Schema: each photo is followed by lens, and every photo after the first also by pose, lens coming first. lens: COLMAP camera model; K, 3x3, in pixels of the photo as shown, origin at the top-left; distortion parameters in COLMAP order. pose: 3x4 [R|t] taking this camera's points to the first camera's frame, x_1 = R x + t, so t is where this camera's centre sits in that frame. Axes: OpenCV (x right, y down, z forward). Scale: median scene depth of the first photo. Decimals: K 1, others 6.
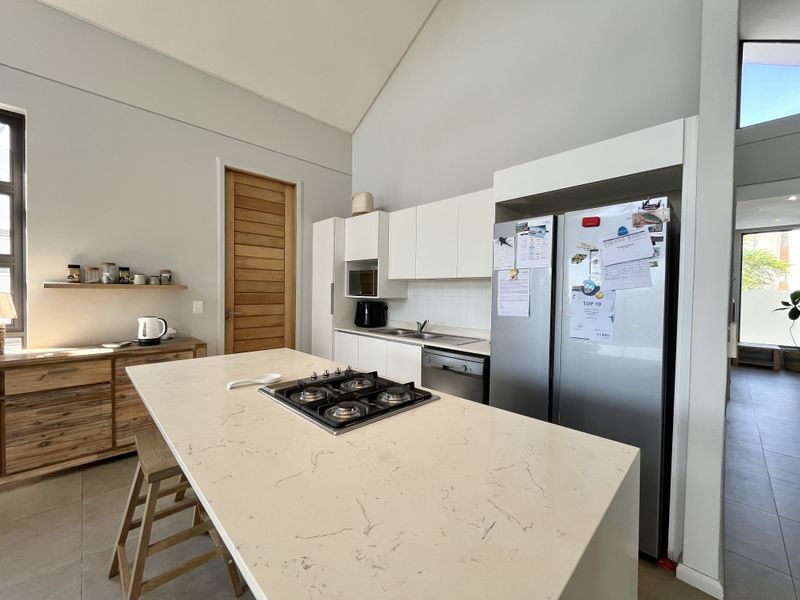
lens RADIAL K [[323.5, 0, 397.0], [0, 323.5, 297.2], [0, 0, 1]] dist [-0.004208, 0.000552]
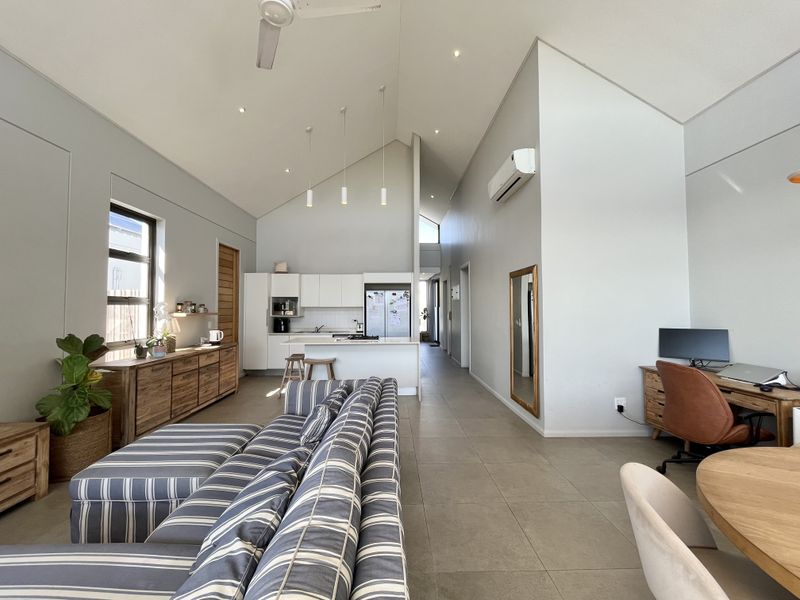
lens RADIAL K [[323.5, 0, 396.0], [0, 323.5, 298.2], [0, 0, 1]] dist [-0.004208, 0.000552]
pose [[0.686631, 0.008041, 0.726962, -1.152315], [0.023205, 0.999187, -0.032970, -0.030683], [-0.726636, 0.039508, 0.685886, -0.874289]]
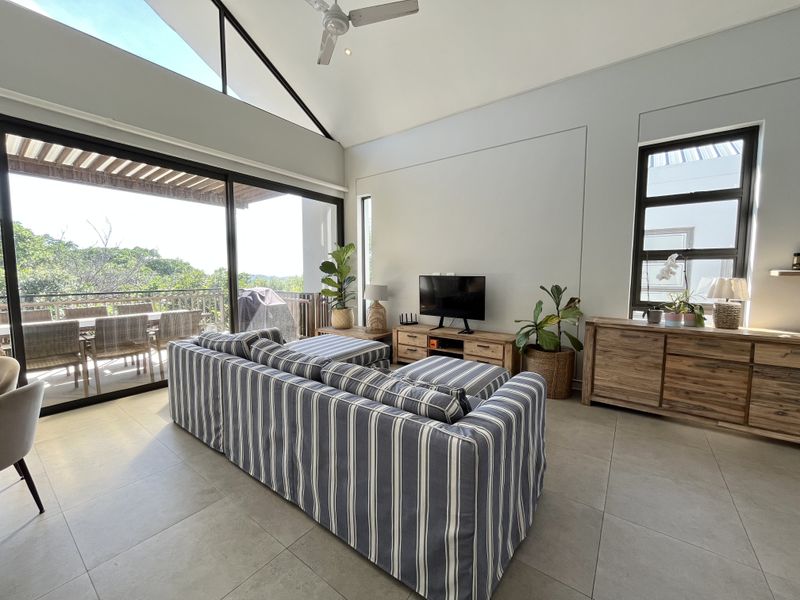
lens RADIAL K [[323.5, 0, 396.2], [0, 323.5, 298.4], [0, 0, 1]] dist [-0.004208, 0.000552]
pose [[0.161194, 0.065387, -0.984754, -0.143663], [-0.017780, 0.997833, 0.063345, 0.001967], [0.986763, 0.007298, 0.162007, -0.345131]]
